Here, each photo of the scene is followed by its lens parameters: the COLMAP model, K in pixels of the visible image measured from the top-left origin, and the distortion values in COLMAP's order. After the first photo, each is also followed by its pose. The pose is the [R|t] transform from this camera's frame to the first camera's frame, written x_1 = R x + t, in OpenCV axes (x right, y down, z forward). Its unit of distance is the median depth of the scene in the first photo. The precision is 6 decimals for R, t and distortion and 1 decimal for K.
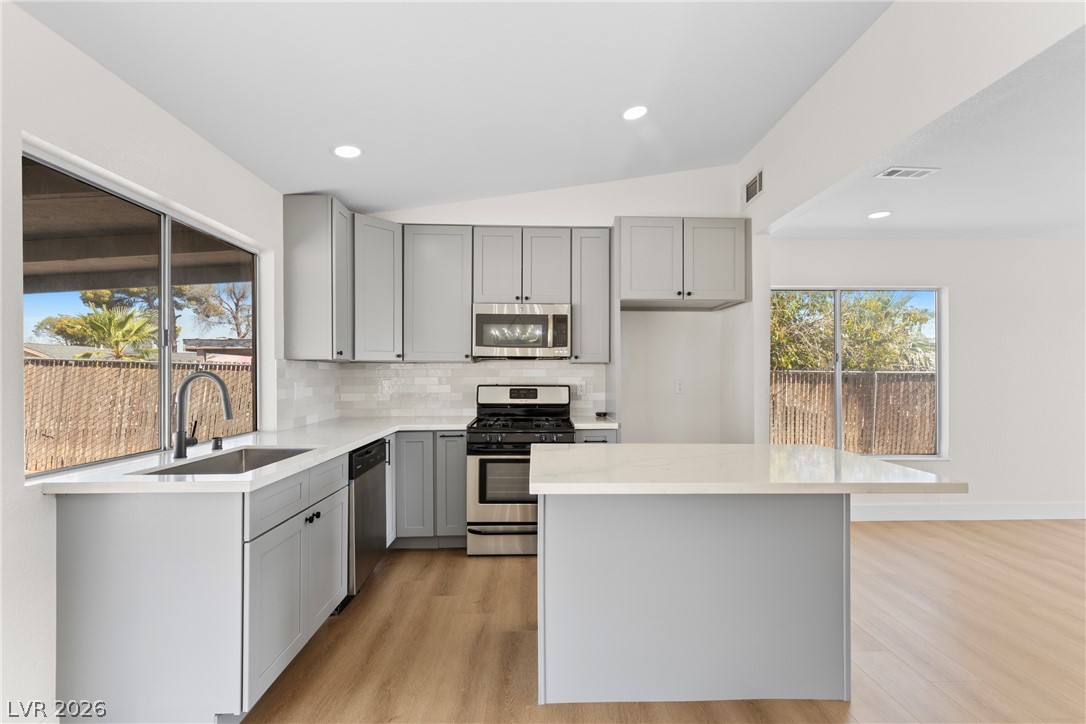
lens RADIAL K [[491.0, 0, 549.2], [0, 491.0, 369.5], [0, 0, 1]] dist [0.012767, 0.000185]
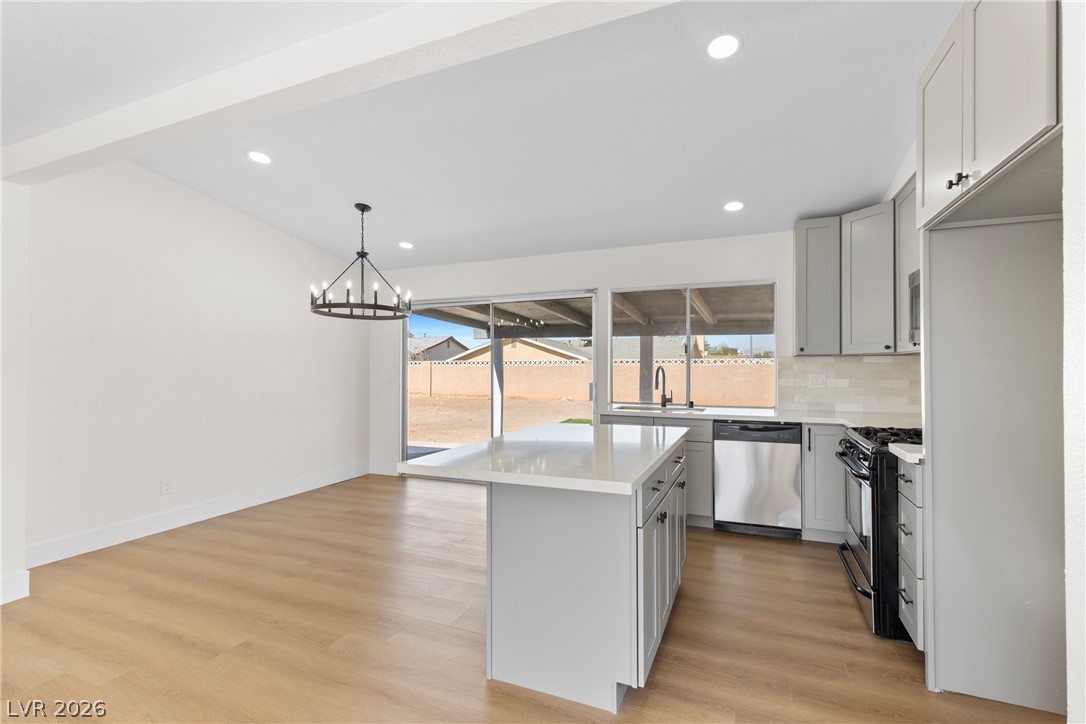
lens RADIAL K [[491.5, 0, 546.3], [0, 491.5, 366.4], [0, 0, 1]] dist [0.008450, -0.000003]
pose [[-0.416445, -0.003033, -0.909156, 0.778340], [0.008002, 0.999943, -0.007001, 0.008934], [0.909126, -0.010190, -0.416398, 0.800731]]
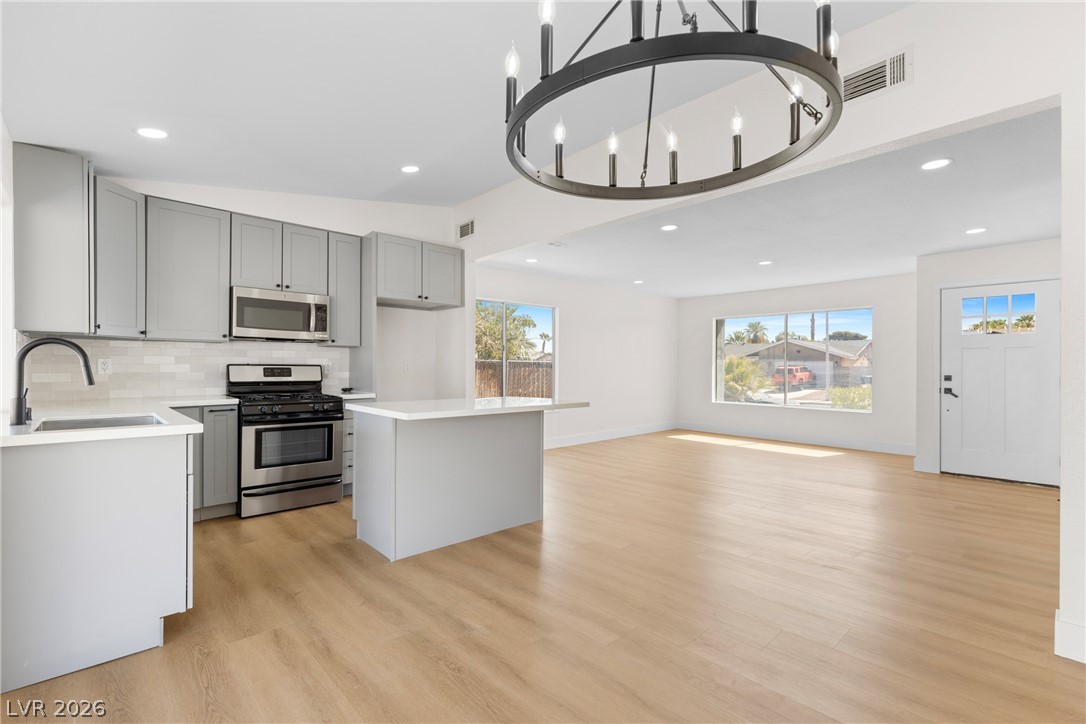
lens RADIAL K [[486.5, 0, 550.7], [0, 486.5, 364.7], [0, 0, 1]] dist [0.002926, 0.000103]
pose [[0.749415, 0.005382, 0.662079, -0.335516], [-0.008803, 0.999960, 0.001835, 0.026407], [-0.662042, -0.007203, 0.749432, -0.239115]]
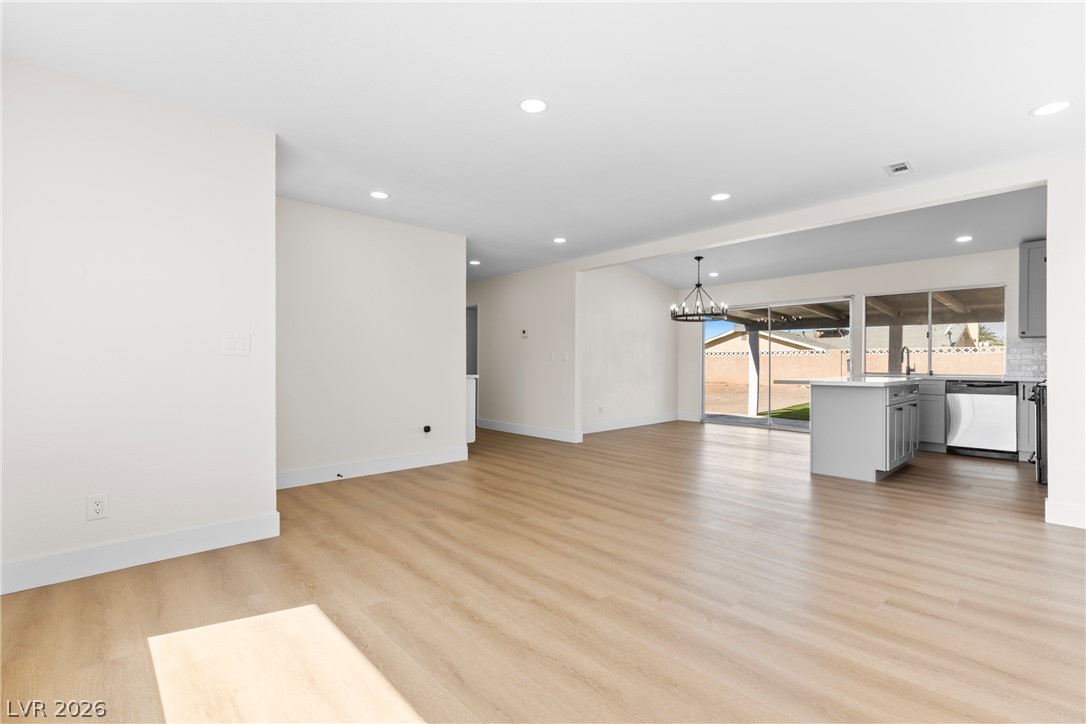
lens RADIAL K [[485.4, 0, 542.3], [0, 485.4, 366.6], [0, 0, 1]] dist [0.000534, -0.000003]
pose [[-0.759078, 0.004803, -0.650982, 1.671473], [0.004977, 0.999986, 0.001575, 0.063234], [0.650981, -0.002045, -0.759091, 1.022644]]
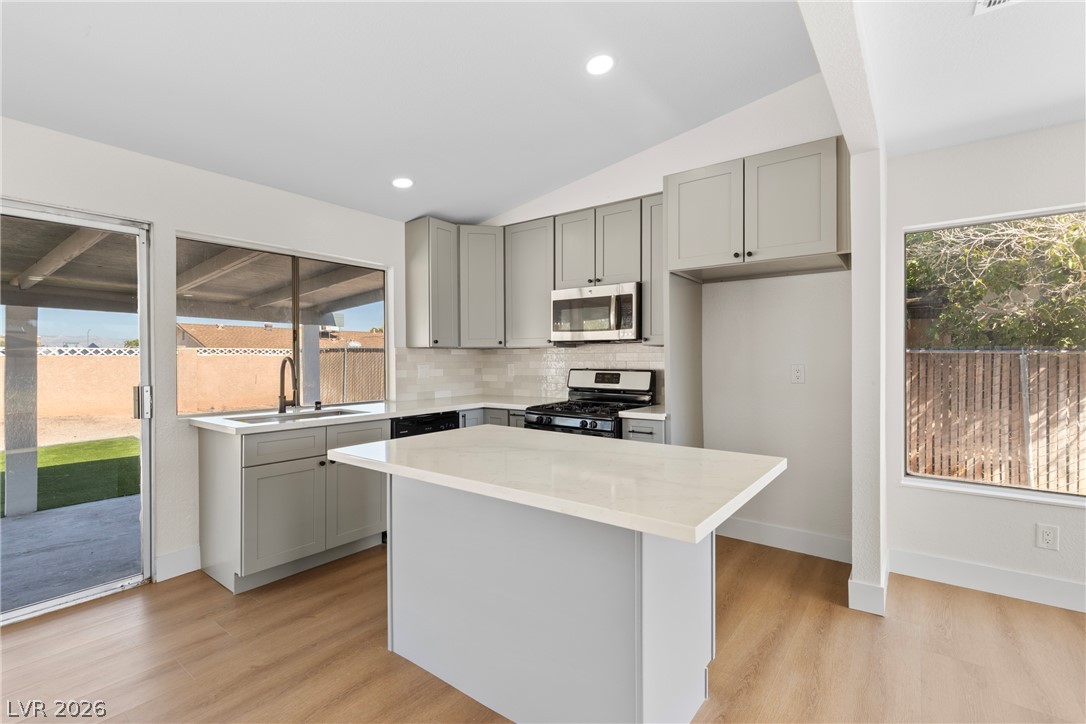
lens RADIAL K [[490.8, 0, 552.5], [0, 490.8, 359.5], [0, 0, 1]] dist [0.003989, 0.000366]
pose [[0.782873, -0.001818, -0.622179, 0.494620], [0.008856, 0.999927, 0.008222, 0.003461], [0.622119, -0.011947, 0.782832, 0.181338]]
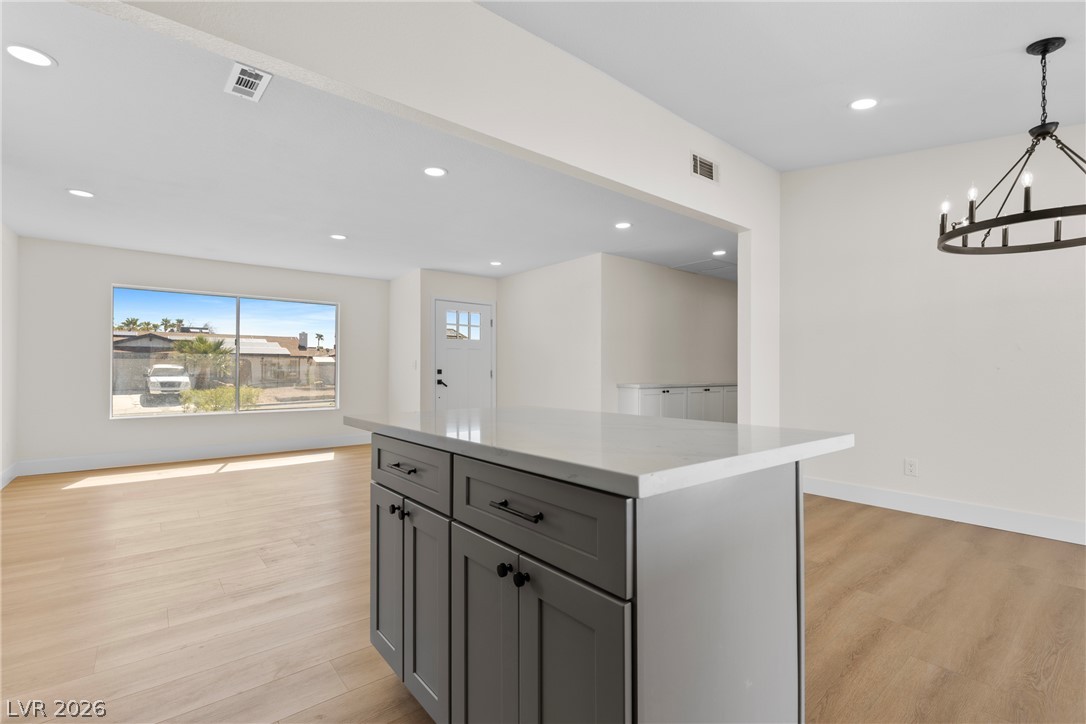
lens RADIAL K [[486.5, 0, 550.7], [0, 486.5, 364.7], [0, 0, 1]] dist [0.002926, 0.000103]
pose [[-0.621683, 0.000637, 0.783268, -0.162553], [-0.005460, 0.999972, -0.005147, 0.039635], [-0.783250, -0.007477, -0.621662, 0.867002]]
